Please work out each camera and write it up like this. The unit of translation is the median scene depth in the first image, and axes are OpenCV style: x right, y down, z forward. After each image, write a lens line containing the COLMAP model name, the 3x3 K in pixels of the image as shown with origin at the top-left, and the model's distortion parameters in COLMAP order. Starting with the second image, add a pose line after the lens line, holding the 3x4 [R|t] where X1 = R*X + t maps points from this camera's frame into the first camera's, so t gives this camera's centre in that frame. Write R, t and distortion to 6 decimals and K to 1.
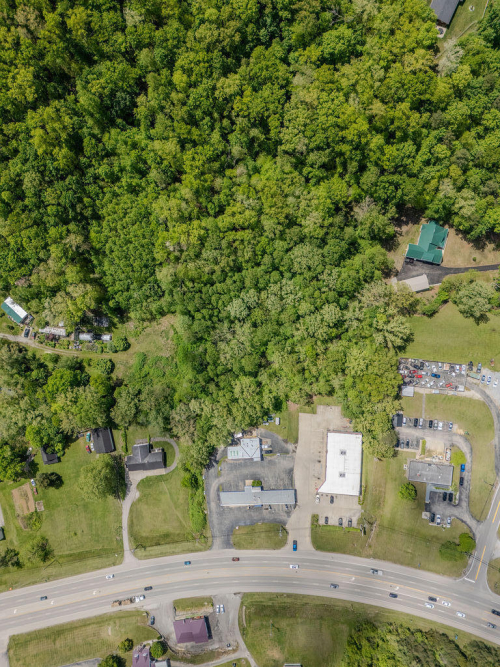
lens RADIAL K [[486.5, 0, 250.0], [0, 486.5, 333.5], [0, 0, 1]] dist [0.074847, -0.063620]
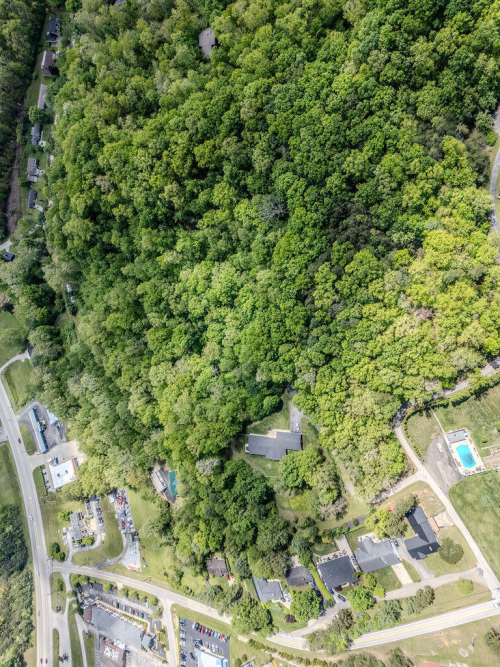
lens RADIAL K [[486.5, 0, 250.0], [0, 486.5, 333.5], [0, 0, 1]] dist [0.074847, -0.063620]
pose [[0.421403, 0.897026, -0.133281, 0.248385], [-0.761460, 0.429812, 0.485222, -1.176461], [0.492543, -0.102986, 0.864173, -0.051928]]
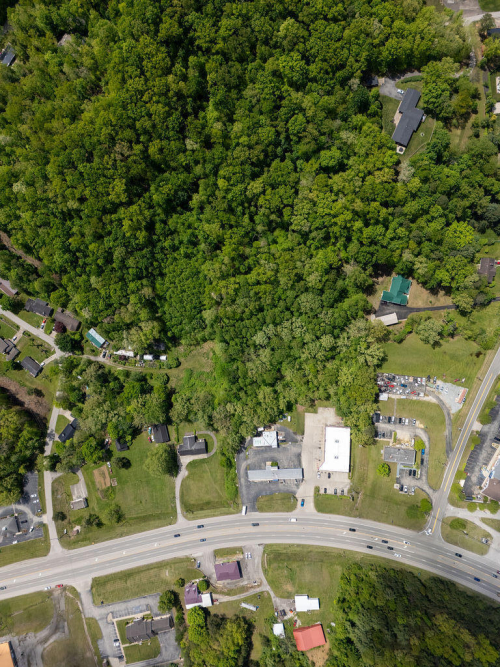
lens RADIAL K [[486.5, 0, 250.0], [0, 486.5, 333.5], [0, 0, 1]] dist [0.074847, -0.063620]
pose [[0.999980, -0.003969, -0.004938, -0.047736], [0.003939, 0.999973, -0.006130, -0.054037], [0.004962, 0.006111, 0.999969, -0.385383]]
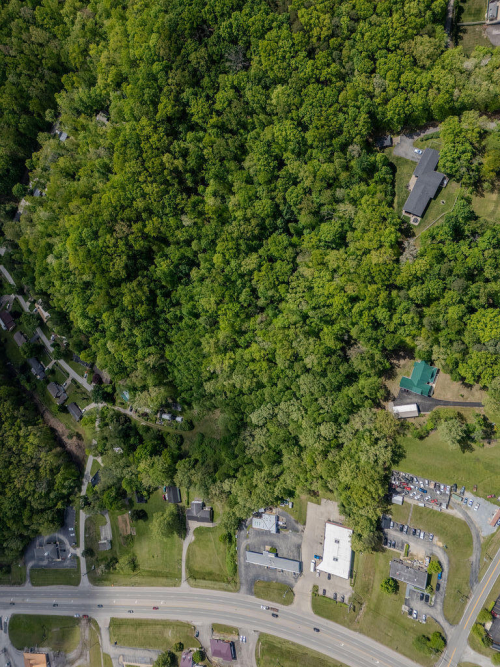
lens RADIAL K [[486.5, 0, 250.0], [0, 486.5, 333.5], [0, 0, 1]] dist [0.074847, -0.063620]
pose [[0.939688, 0.056089, -0.337403, 0.368055], [-0.053485, 0.998424, 0.017018, -0.285407], [0.337826, 0.002055, 0.941206, -0.240048]]
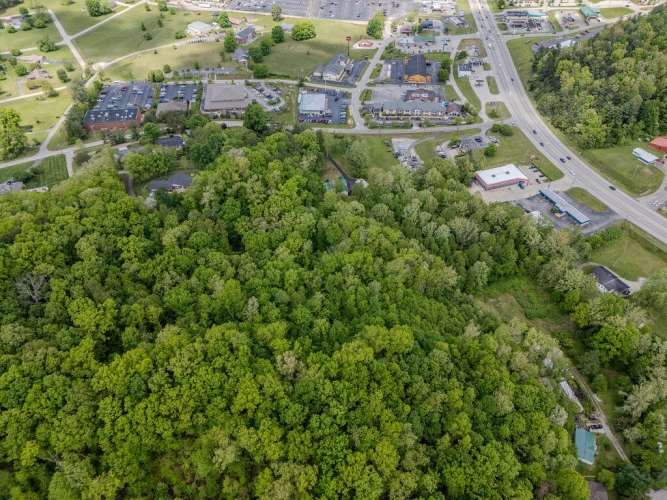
lens RADIAL K [[486.5, 0, 333.5], [0, 486.5, 250.0], [0, 0, 1]] dist [0.074847, -0.063620]
pose [[-0.348313, -0.563587, 0.749031, -0.824309], [0.934169, -0.274766, 0.227666, -0.565392], [0.077499, 0.779021, 0.622190, 0.242164]]
